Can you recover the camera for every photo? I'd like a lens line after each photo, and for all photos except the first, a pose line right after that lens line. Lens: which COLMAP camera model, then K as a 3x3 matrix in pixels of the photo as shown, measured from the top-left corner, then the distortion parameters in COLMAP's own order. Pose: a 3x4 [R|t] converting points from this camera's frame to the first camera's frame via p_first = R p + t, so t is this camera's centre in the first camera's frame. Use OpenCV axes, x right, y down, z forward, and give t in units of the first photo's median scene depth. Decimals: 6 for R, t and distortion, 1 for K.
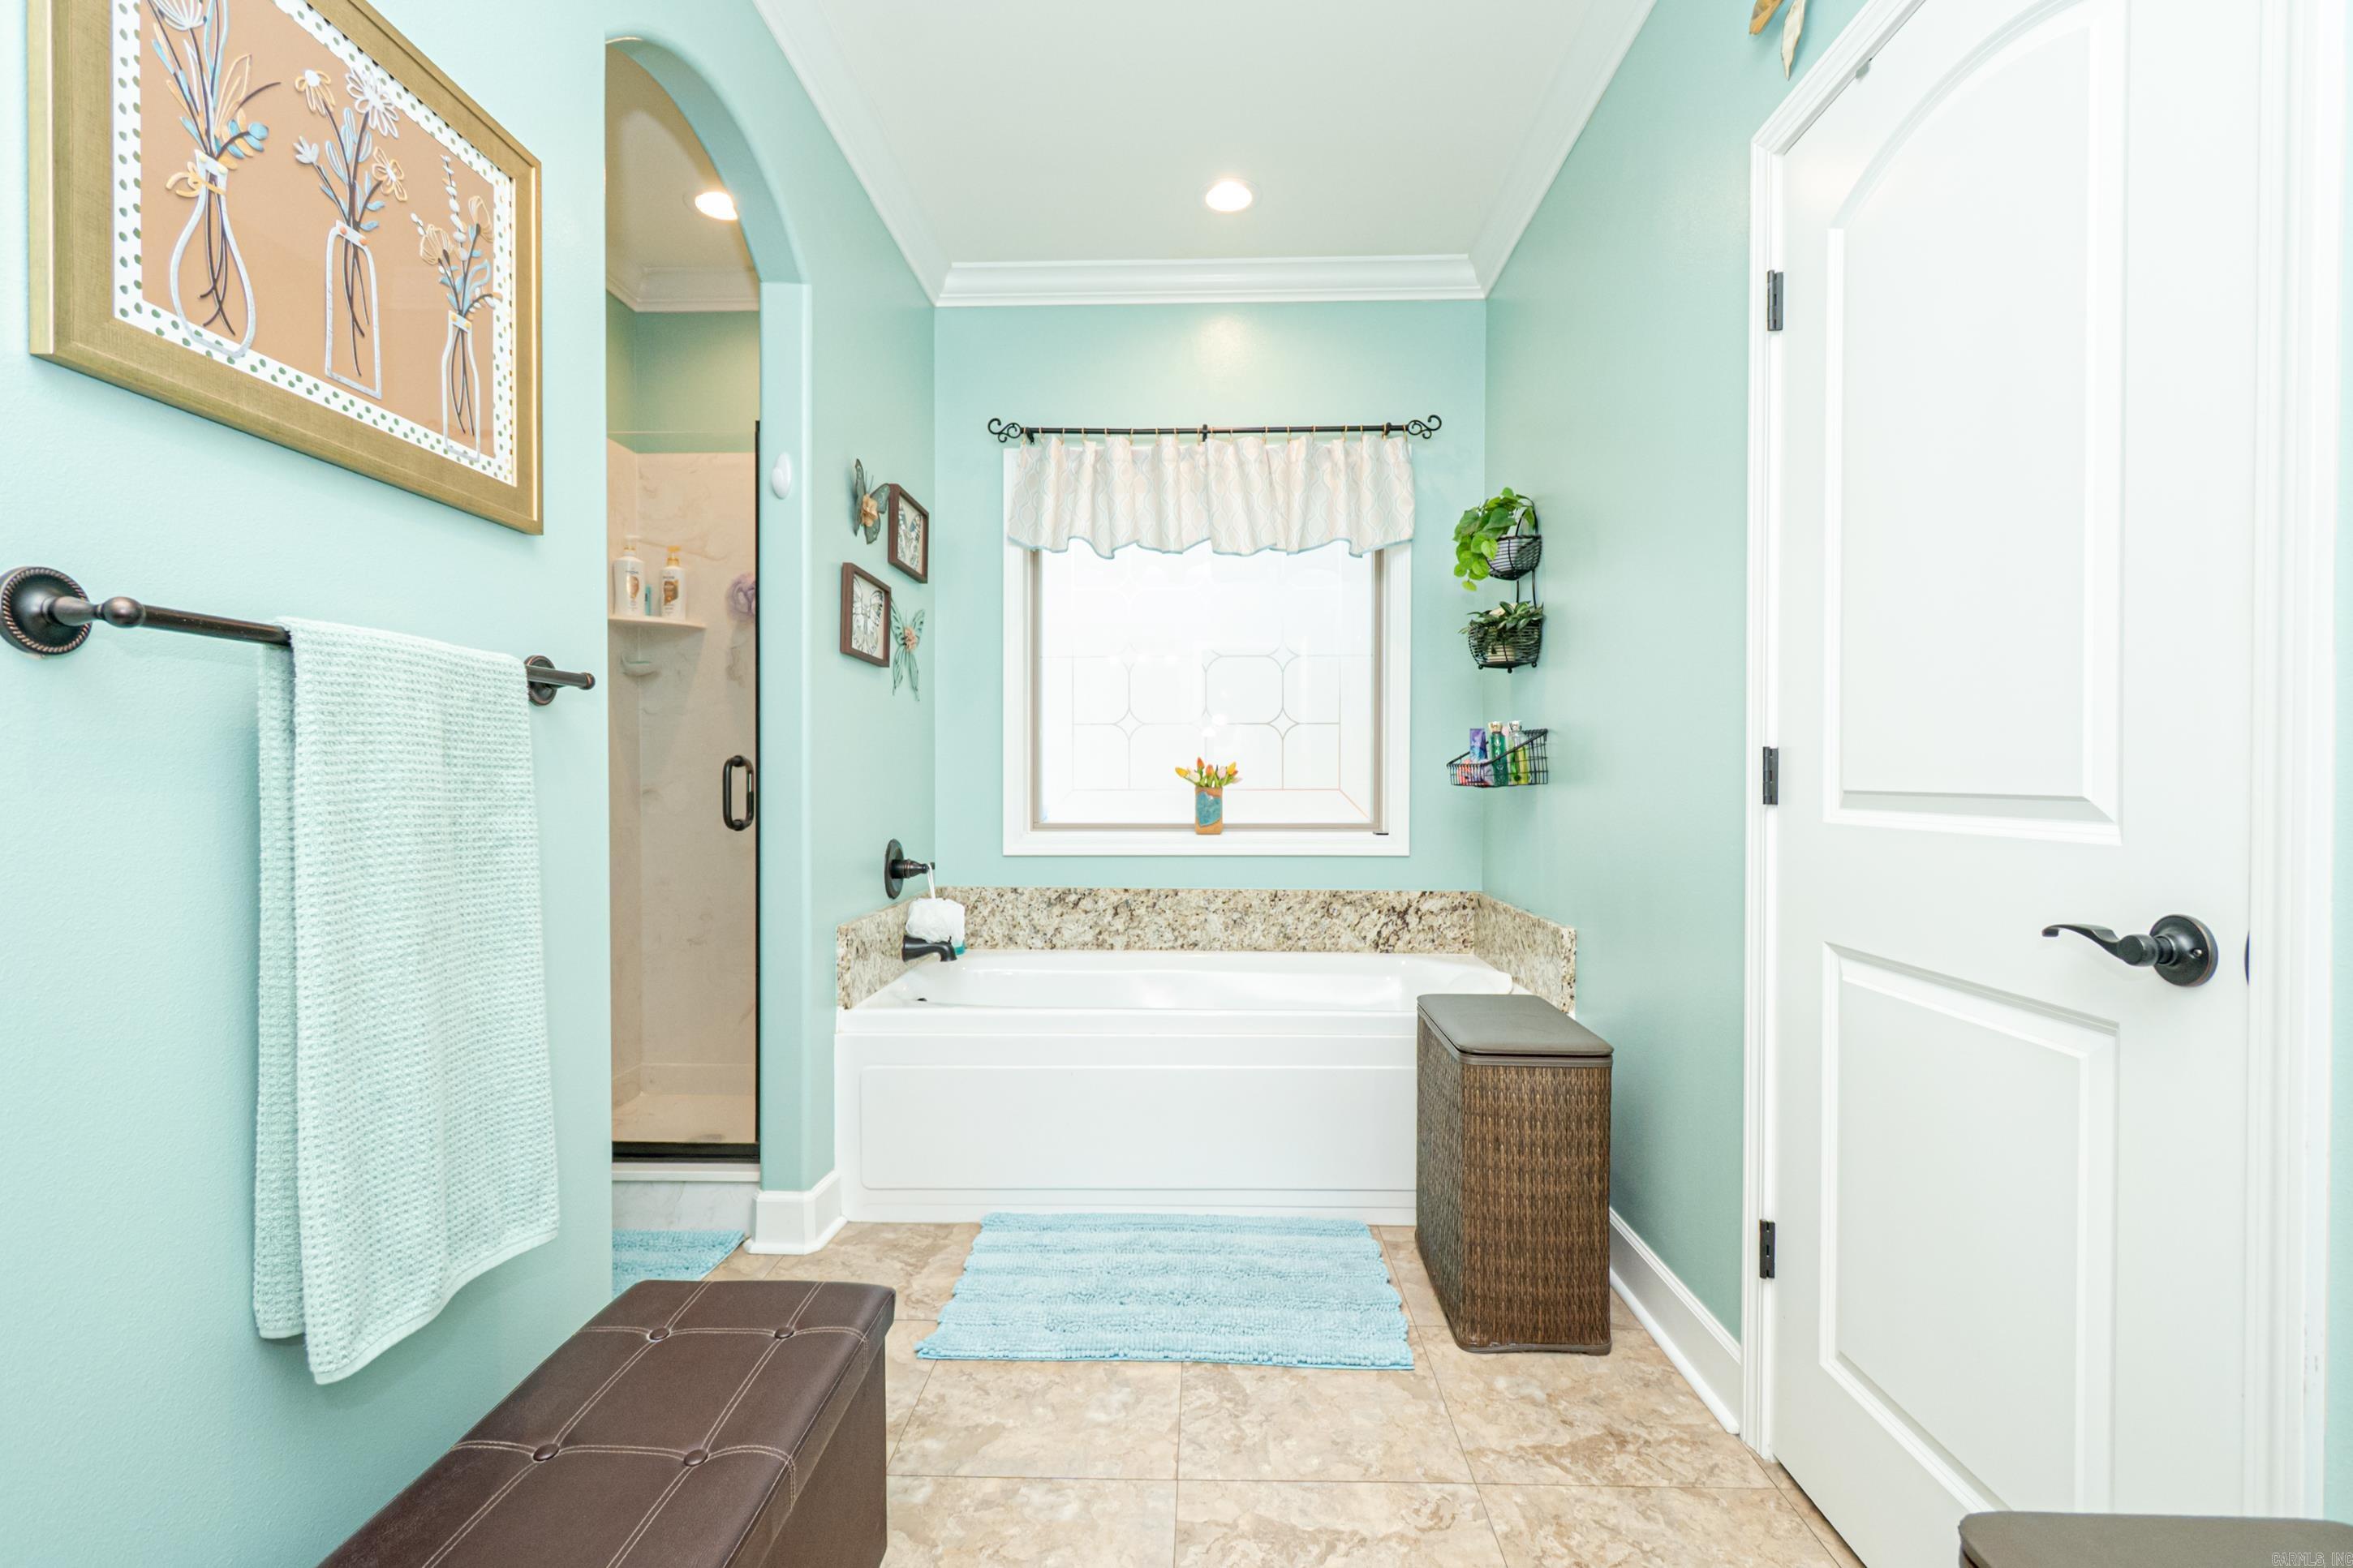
lens RADIAL K [[1044.1, 0, 1180.5], [0, 1044.1, 785.2], [0, 0, 1]] dist [0.010522, -0.006855]
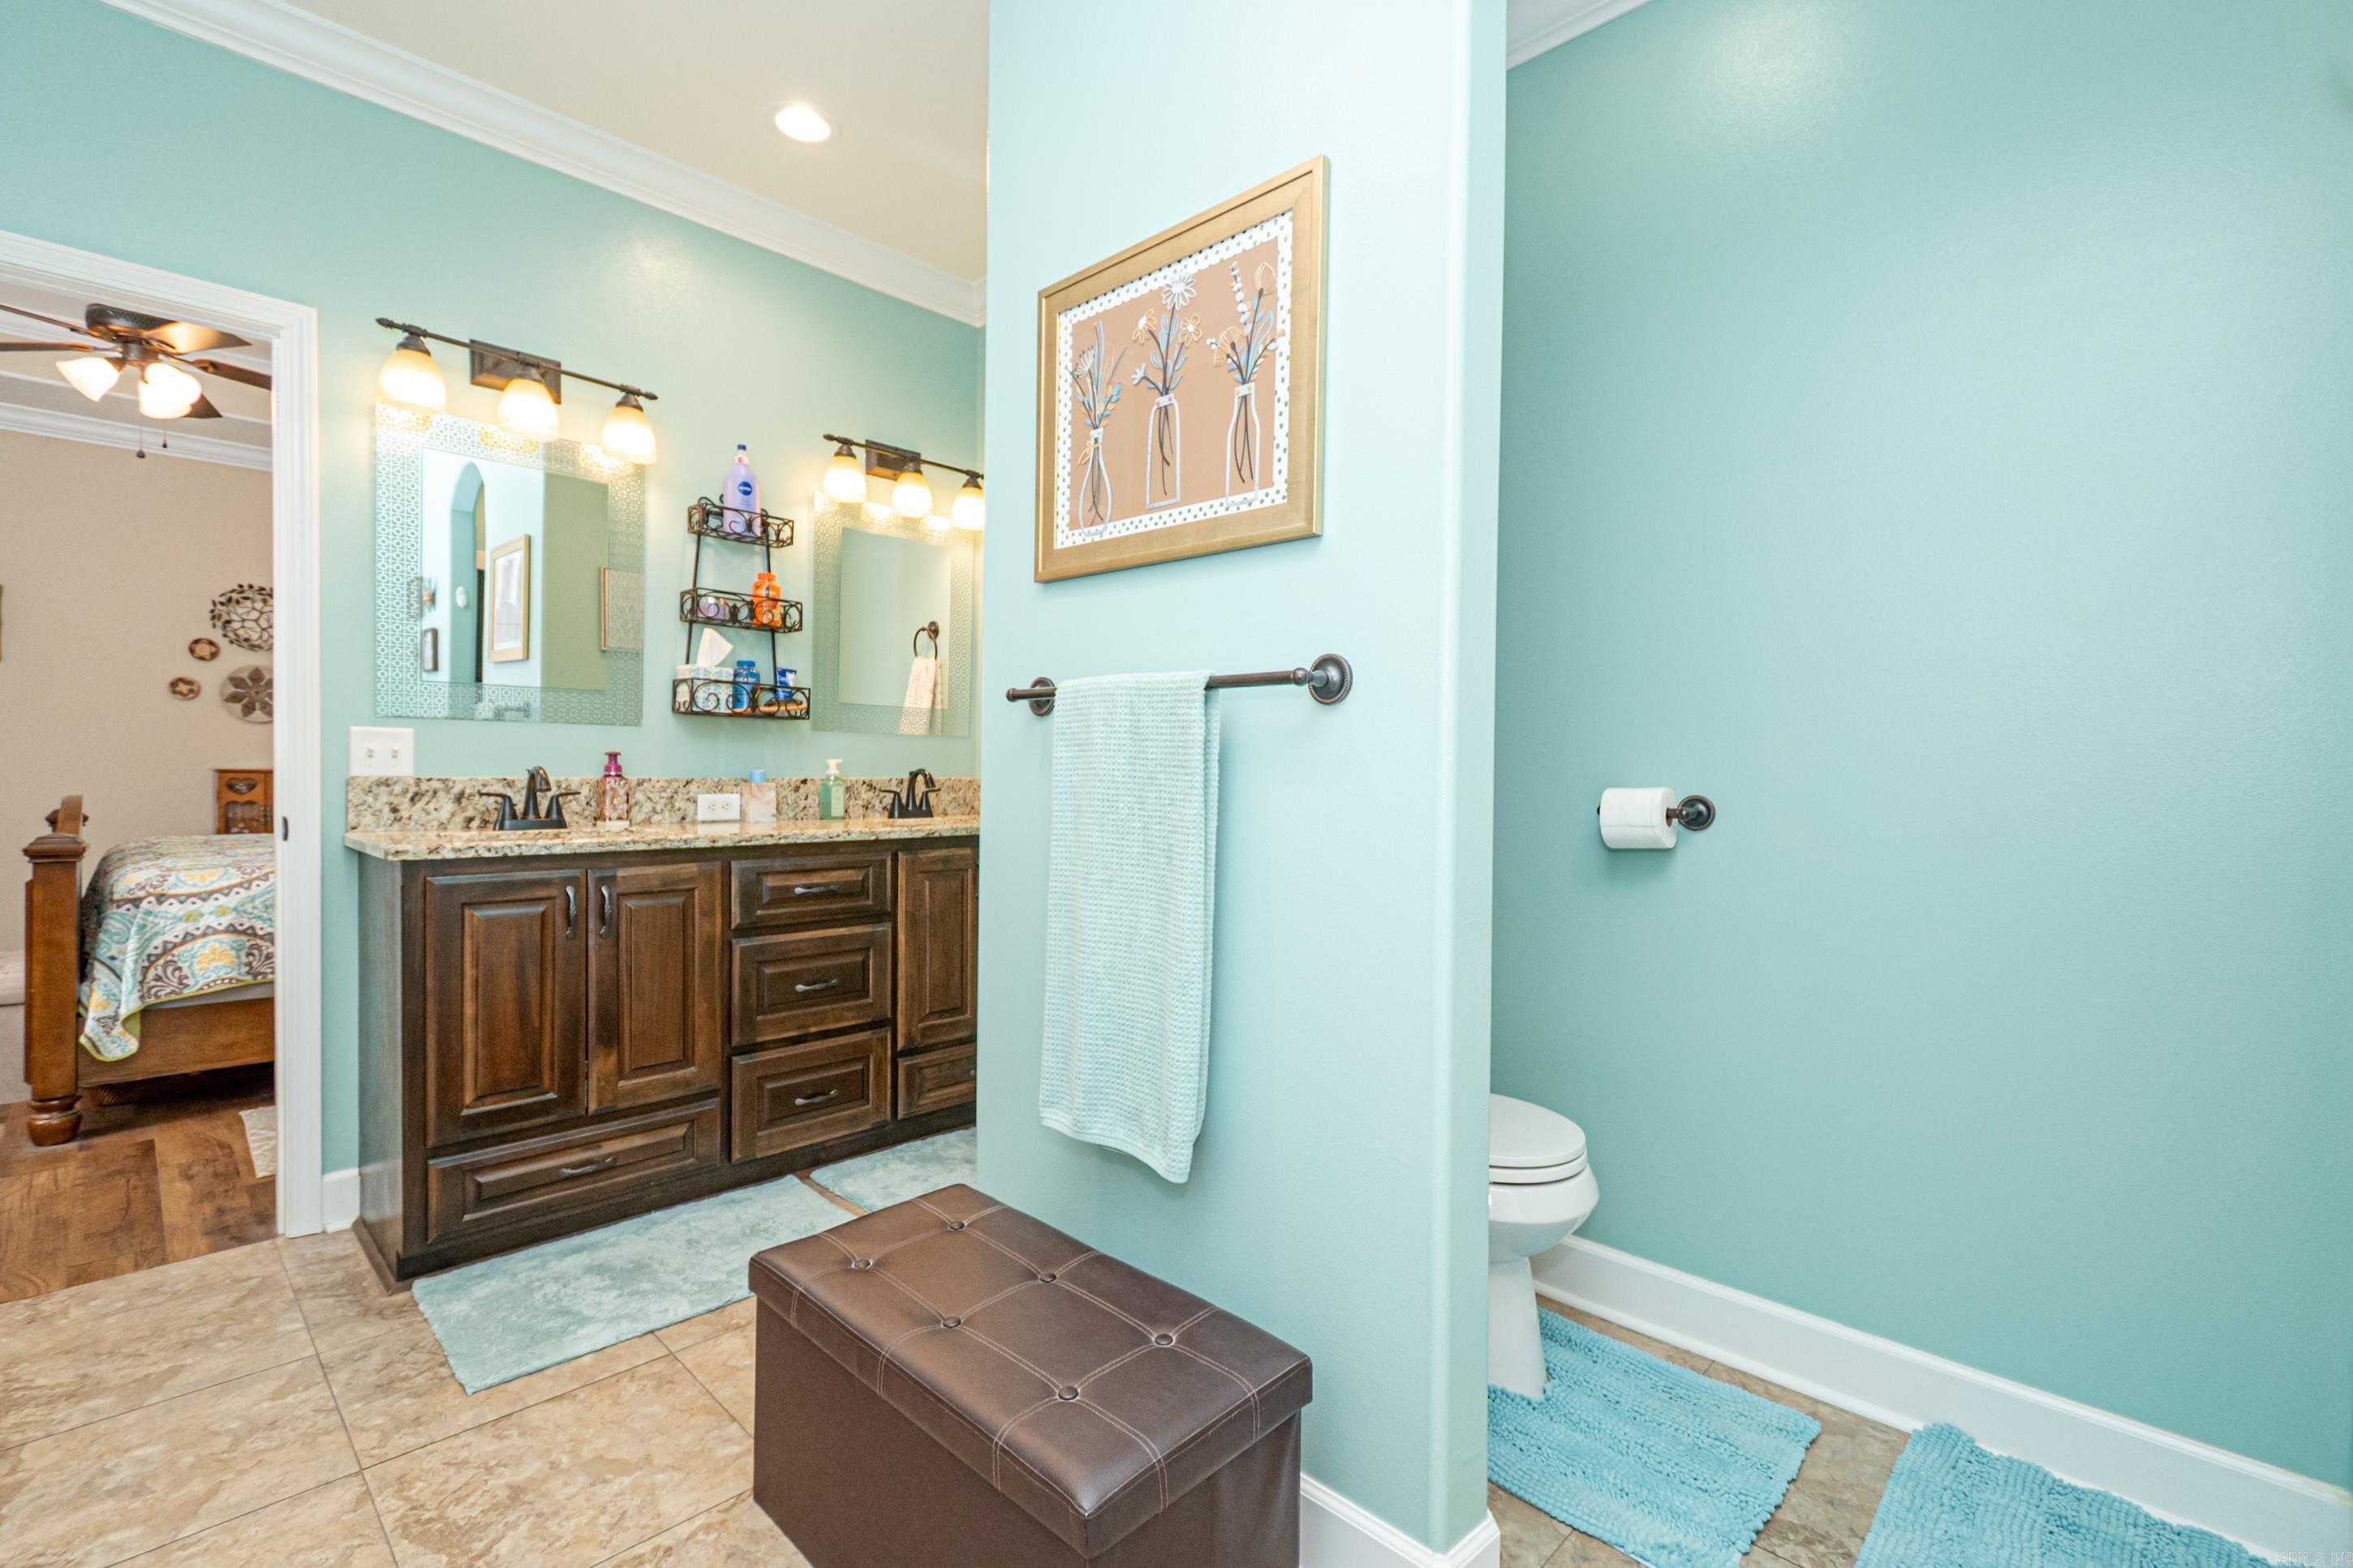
lens RADIAL K [[1044.1, 0, 1180.5], [0, 1044.1, 785.2], [0, 0, 1]] dist [0.010522, -0.006855]
pose [[-0.680934, 0.001817, -0.732342, 0.122307], [-0.025002, 0.999356, 0.025727, -0.014847], [0.731918, 0.035828, -0.680451, 0.970357]]
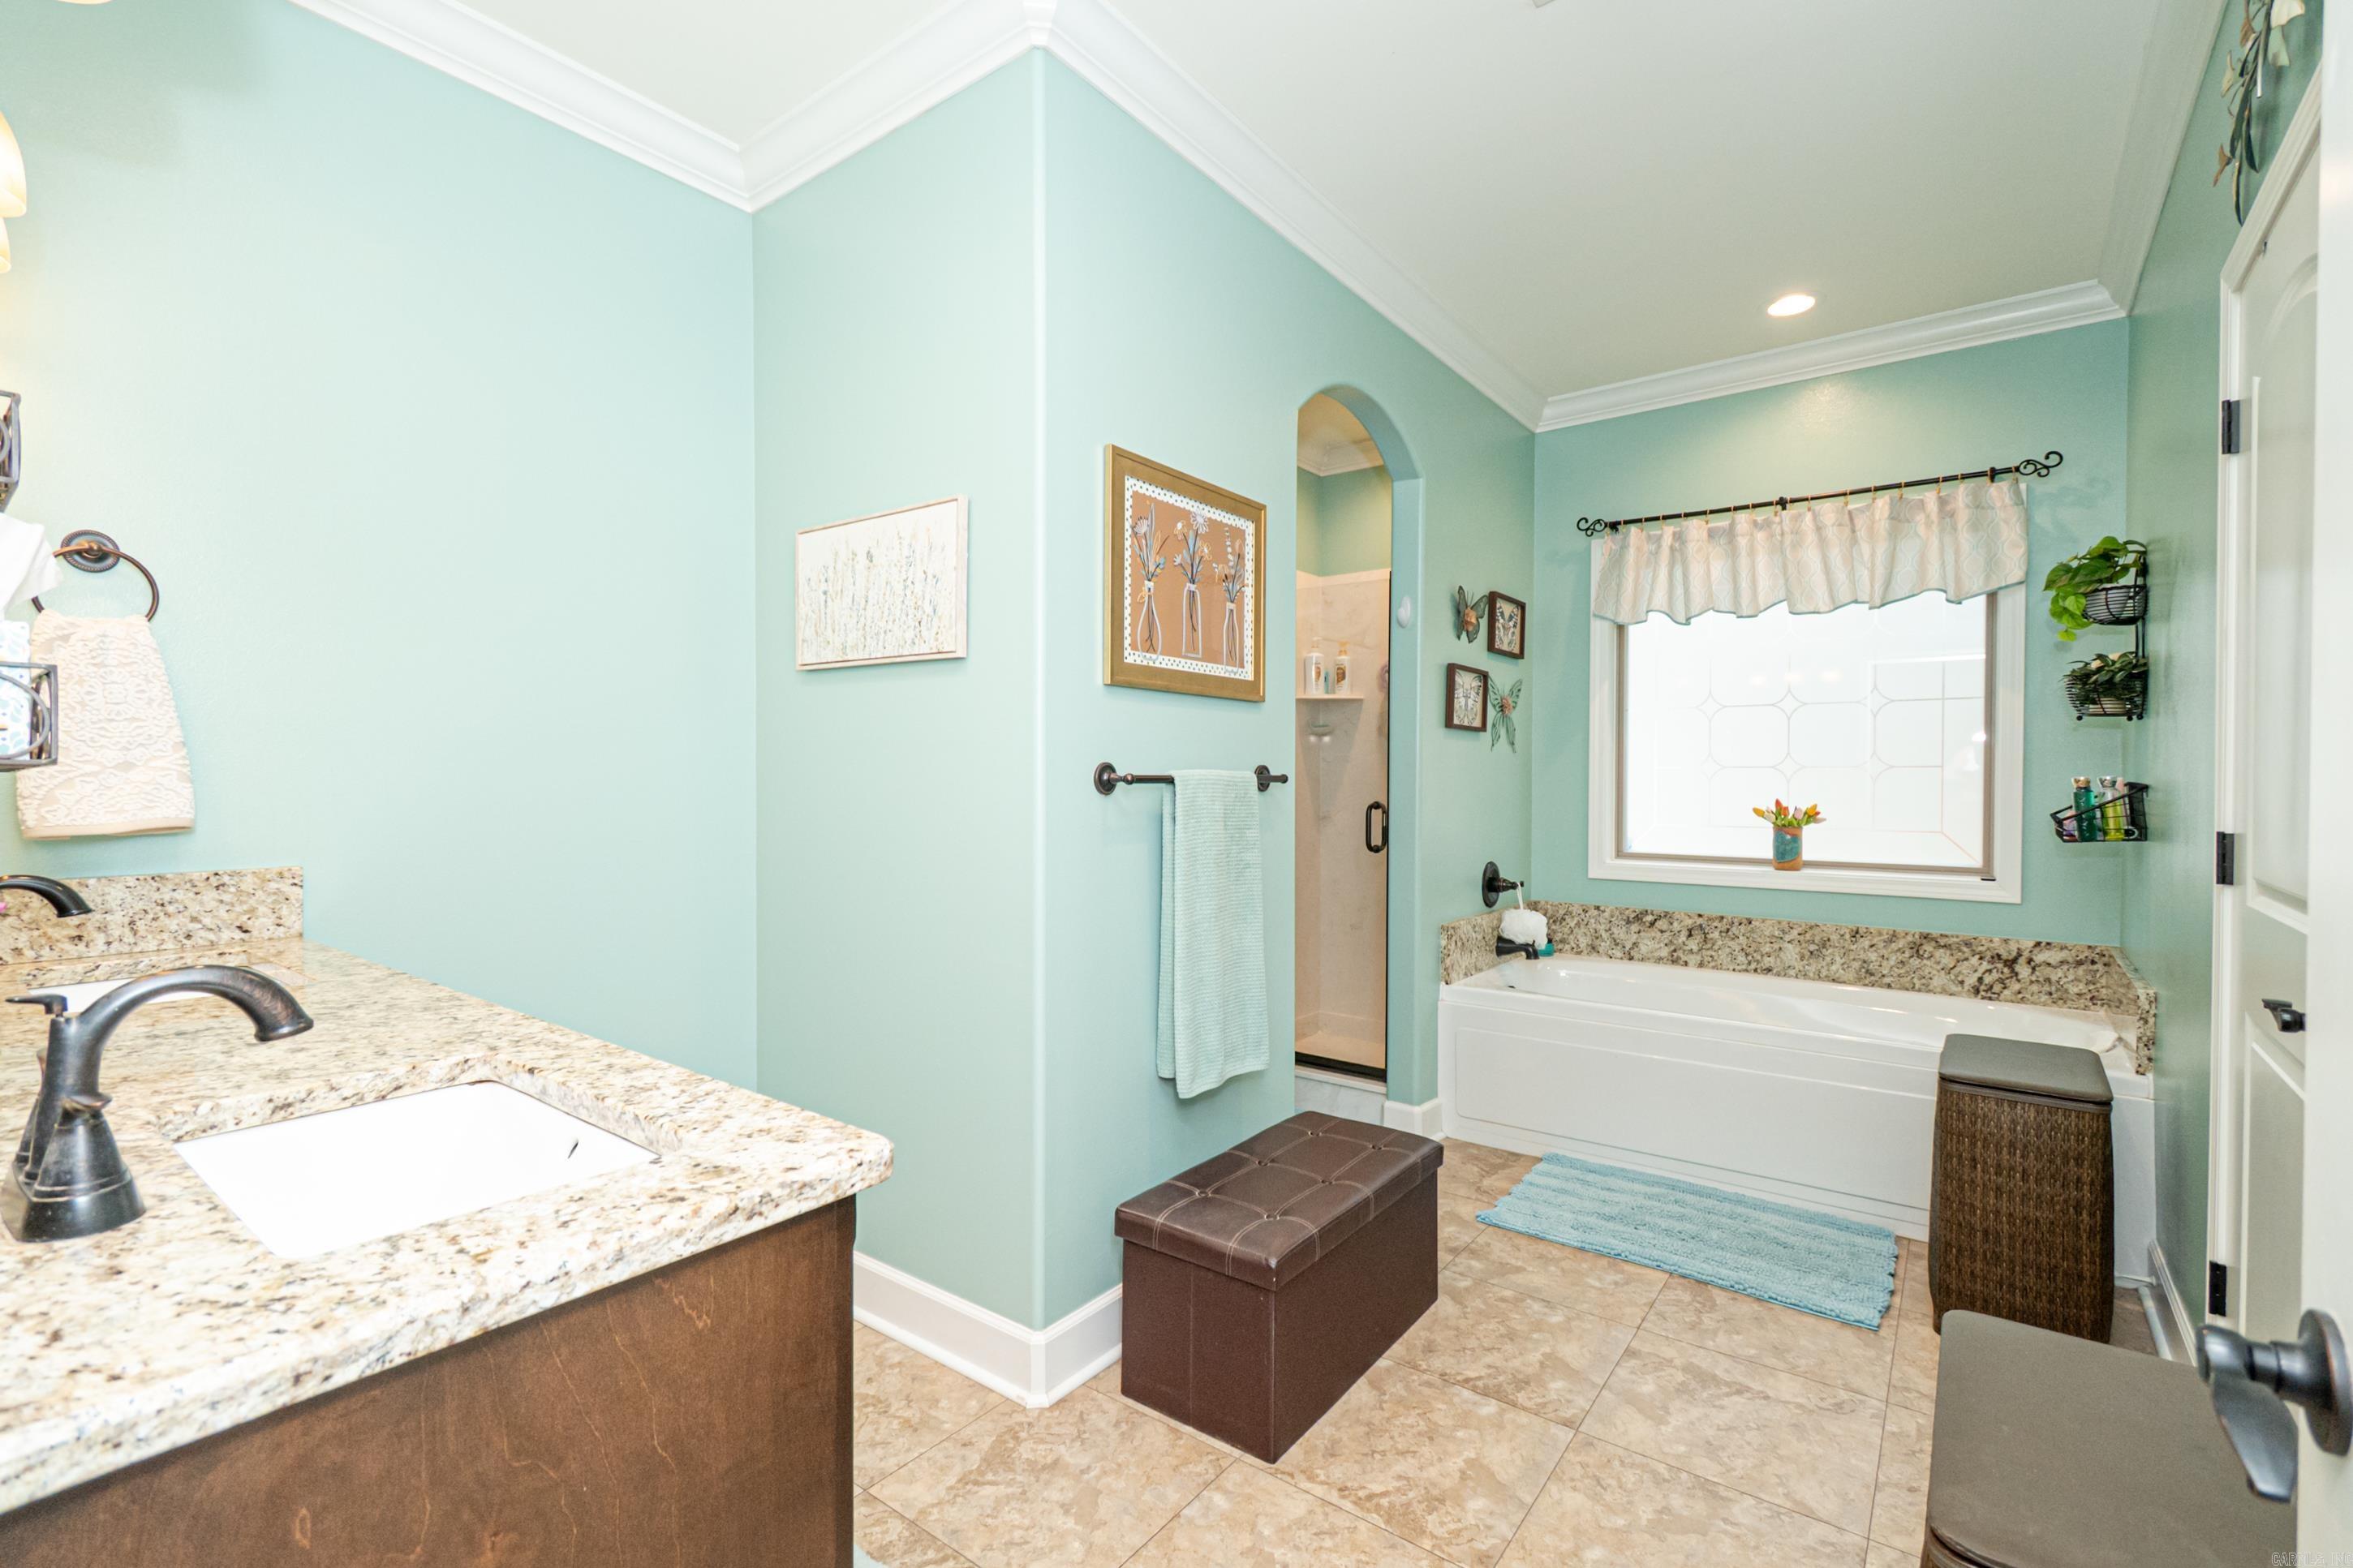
lens RADIAL K [[1044.1, 0, 1180.5], [0, 1044.1, 785.2], [0, 0, 1]] dist [0.010522, -0.006855]
pose [[0.813254, 0.008181, -0.581851, 0.222968], [-0.009503, 0.999955, 0.000777, -0.054326], [0.581831, 0.004897, 0.813295, -0.378868]]
